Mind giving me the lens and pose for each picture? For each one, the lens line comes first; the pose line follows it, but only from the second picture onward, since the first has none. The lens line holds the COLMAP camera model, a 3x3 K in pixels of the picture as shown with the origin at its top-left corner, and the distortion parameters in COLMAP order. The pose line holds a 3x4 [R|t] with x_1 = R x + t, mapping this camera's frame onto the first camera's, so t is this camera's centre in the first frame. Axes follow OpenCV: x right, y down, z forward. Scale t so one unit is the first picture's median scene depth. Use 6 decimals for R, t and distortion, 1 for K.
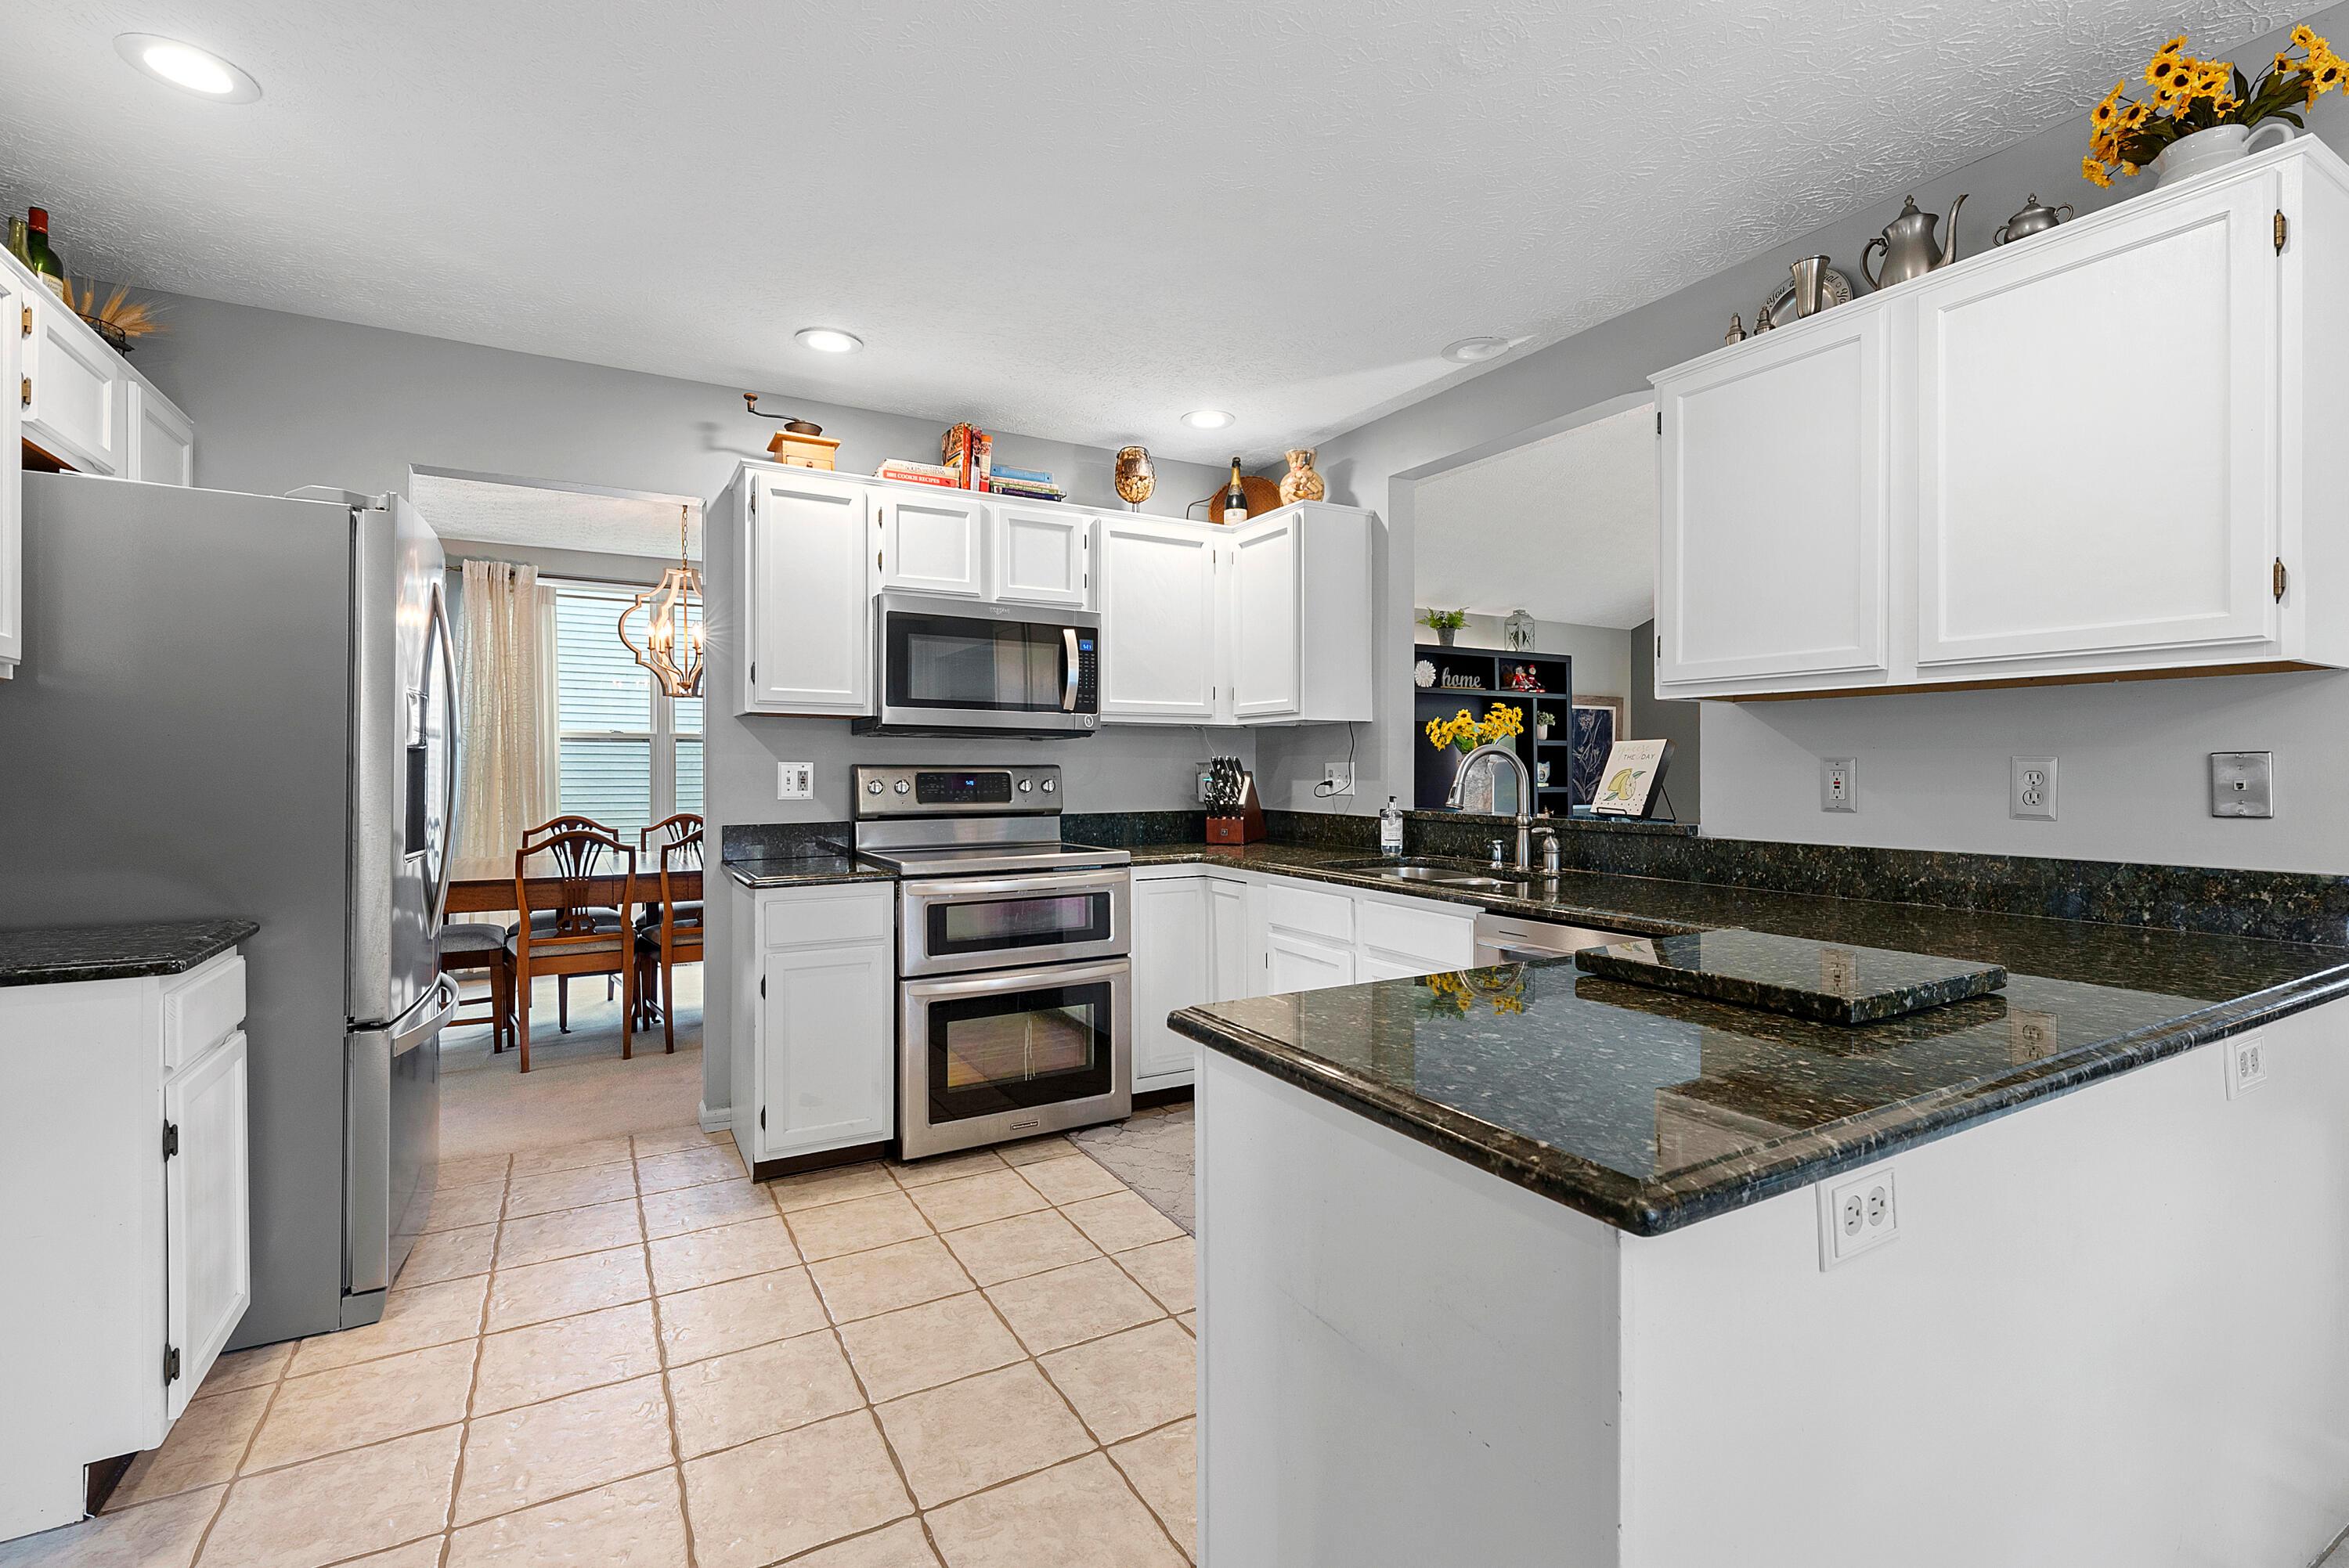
lens RADIAL K [[1027.3, 0, 1176.8], [0, 1027.3, 762.0], [0, 0, 1]] dist [0.001442, -0.000227]
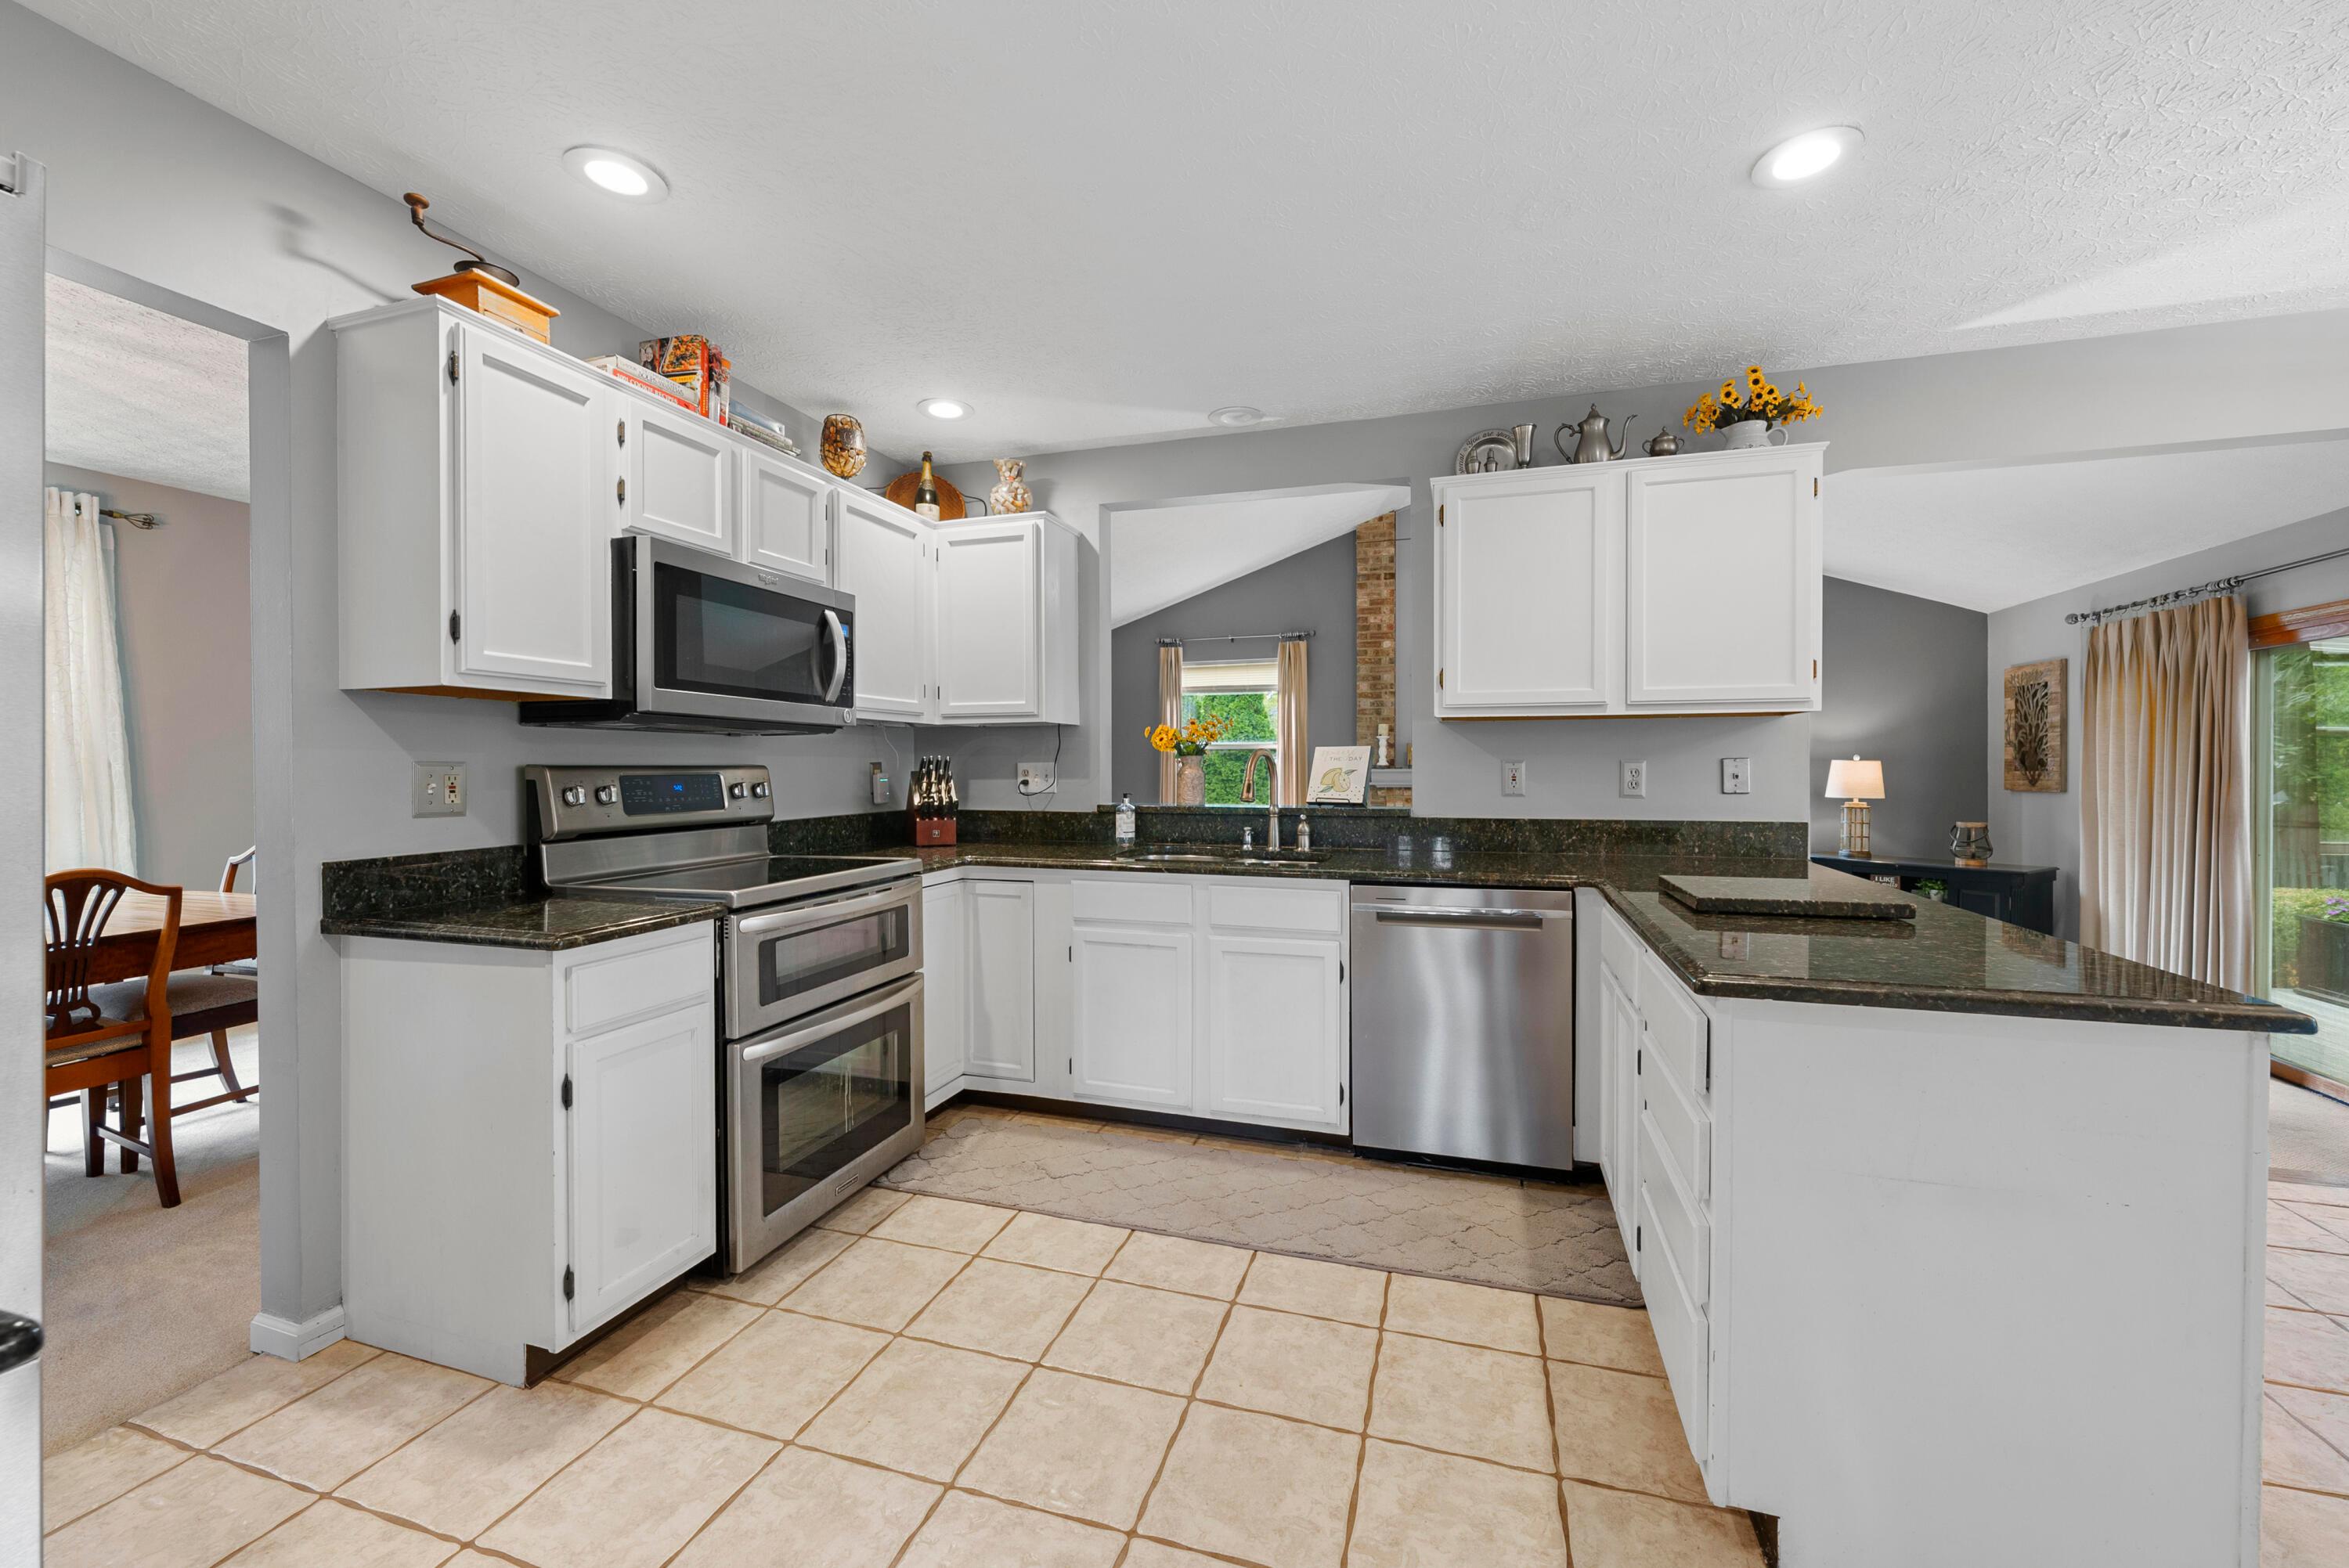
lens RADIAL K [[906.7, 0, 1169.2], [0, 906.7, 768.5], [0, 0, 1]] dist [-0.002769, -0.000341]
pose [[0.742635, -0.003701, 0.669686, -0.432013], [-0.001871, 0.999969, 0.007602, -0.001002], [-0.669694, -0.006898, 0.742605, 0.246257]]
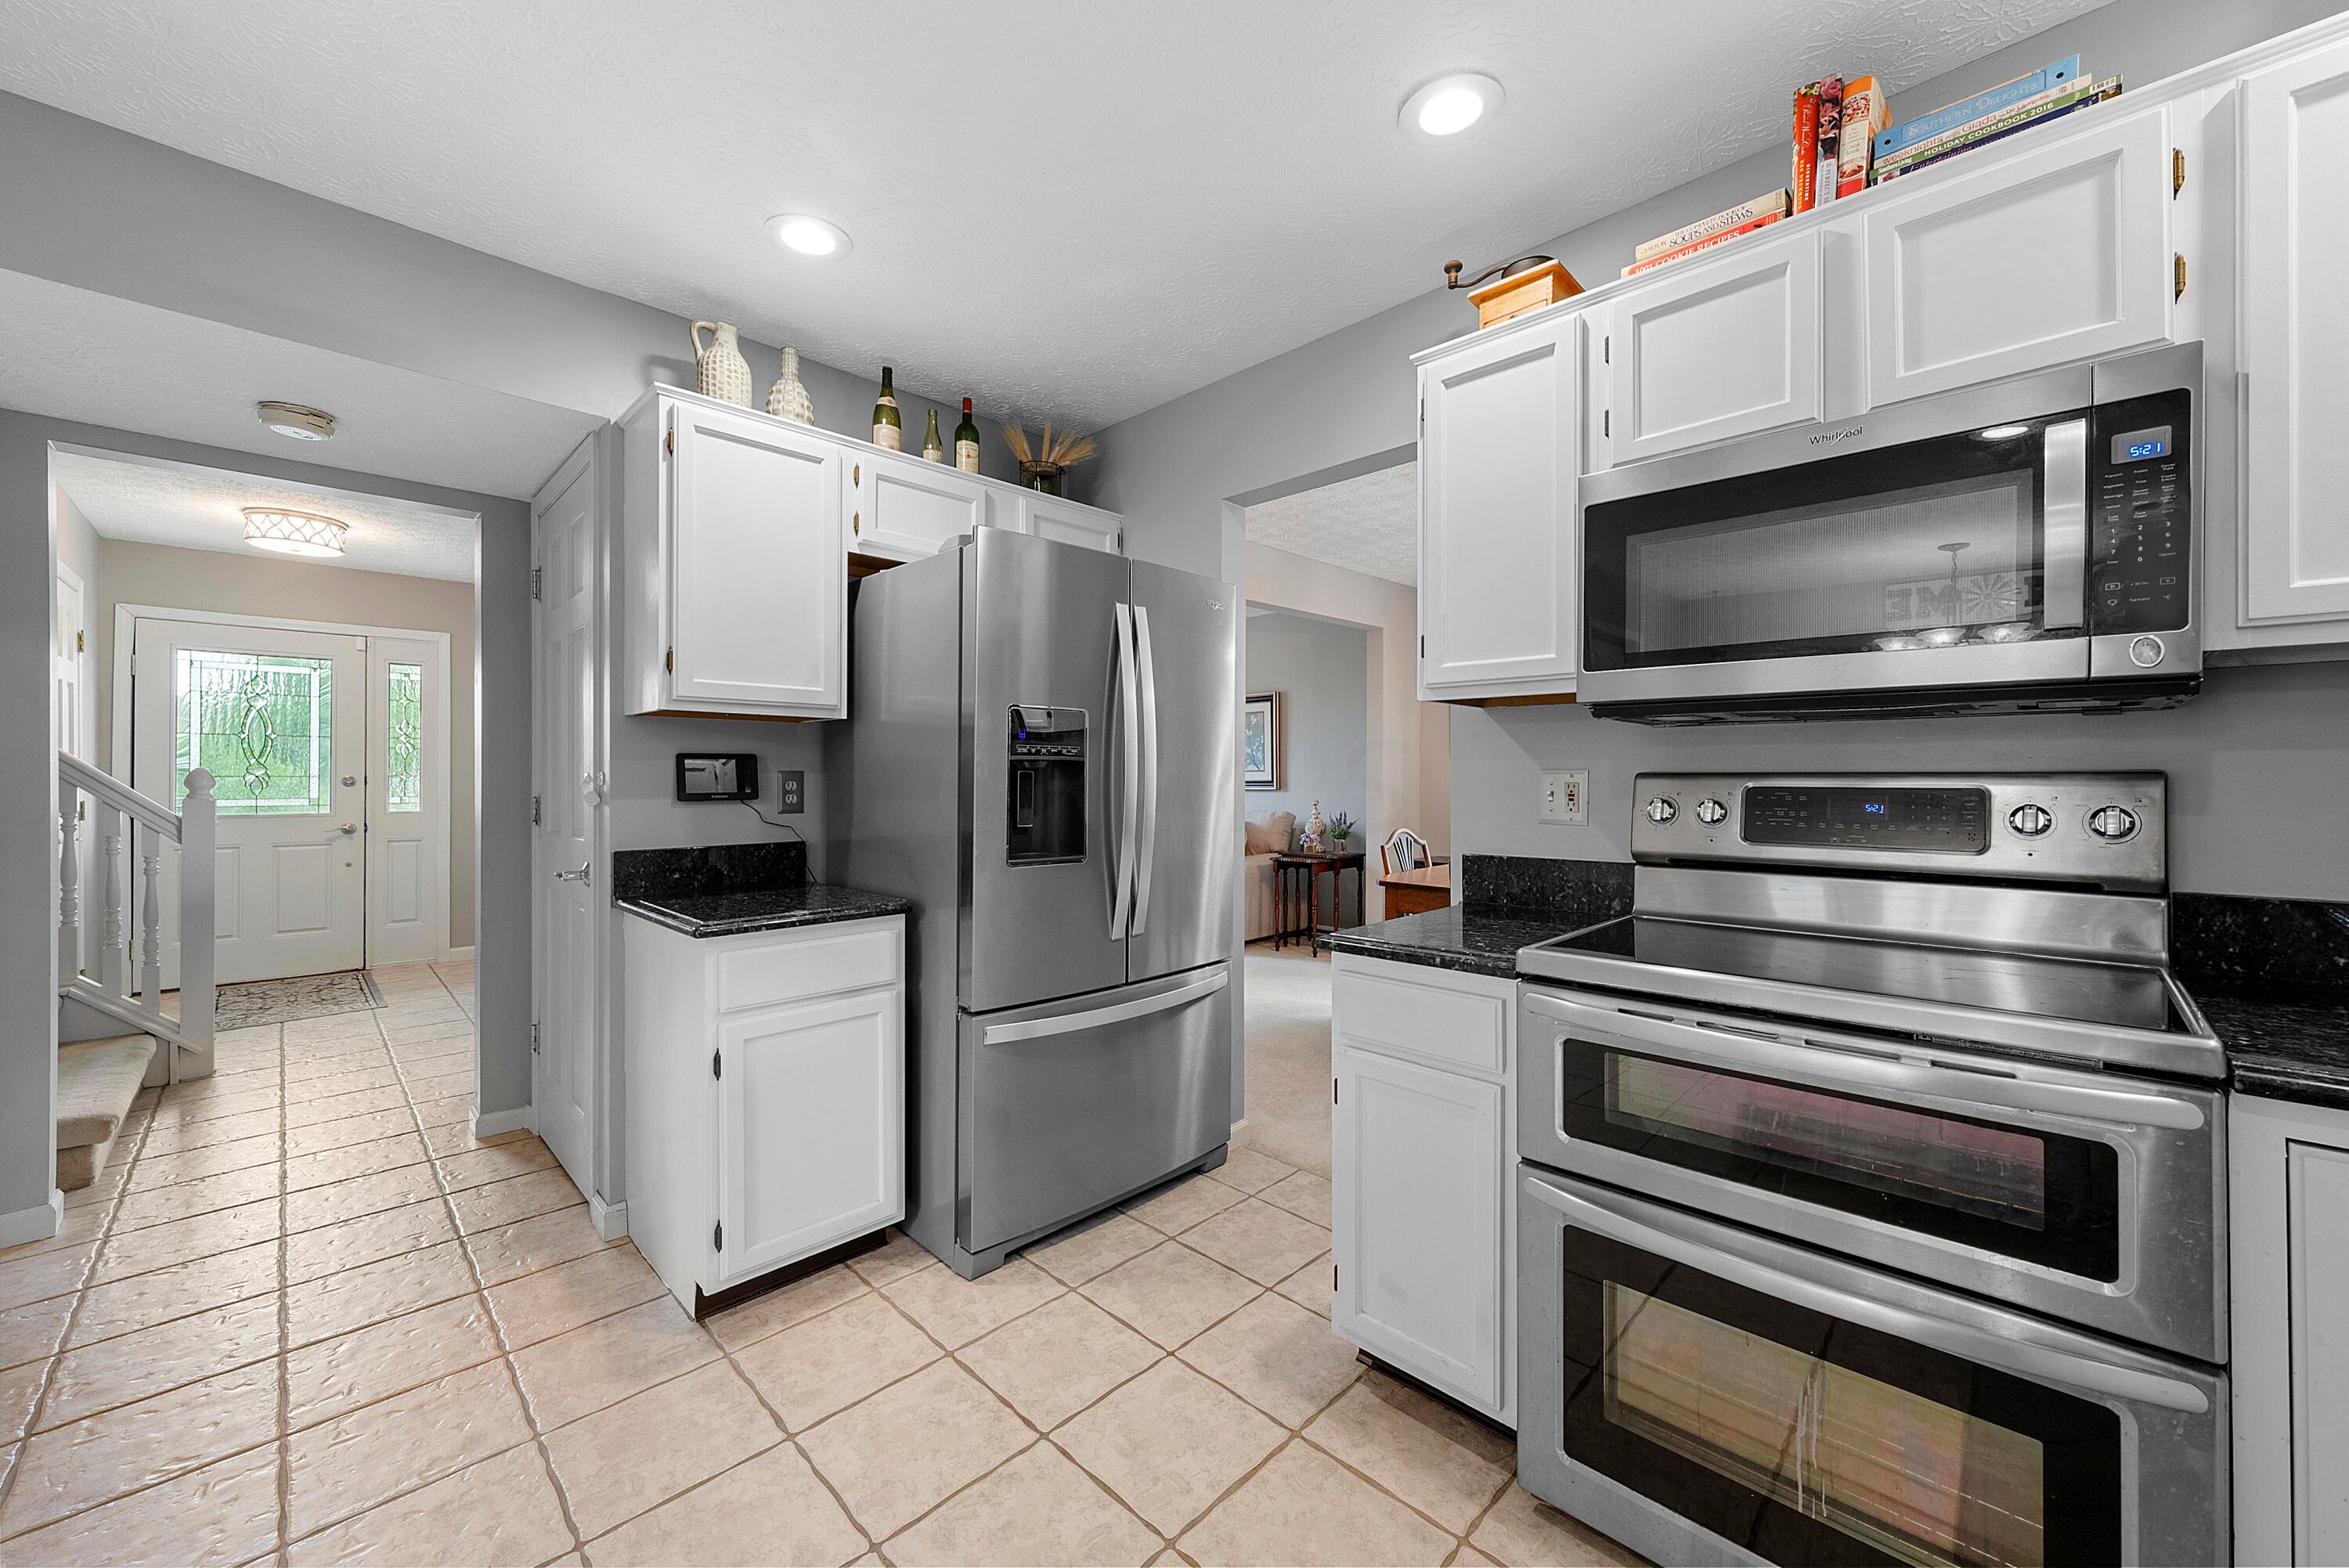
lens RADIAL K [[885.1, 0, 1183.3], [0, 885.1, 774.8], [0, 0, 1]] dist [-0.002350, -0.000203]
pose [[0.277537, -0.002760, -0.960711, 0.128636], [0.004555, 0.999988, -0.001557, 0.003455], [0.960704, -0.003944, 0.277547, 0.623394]]
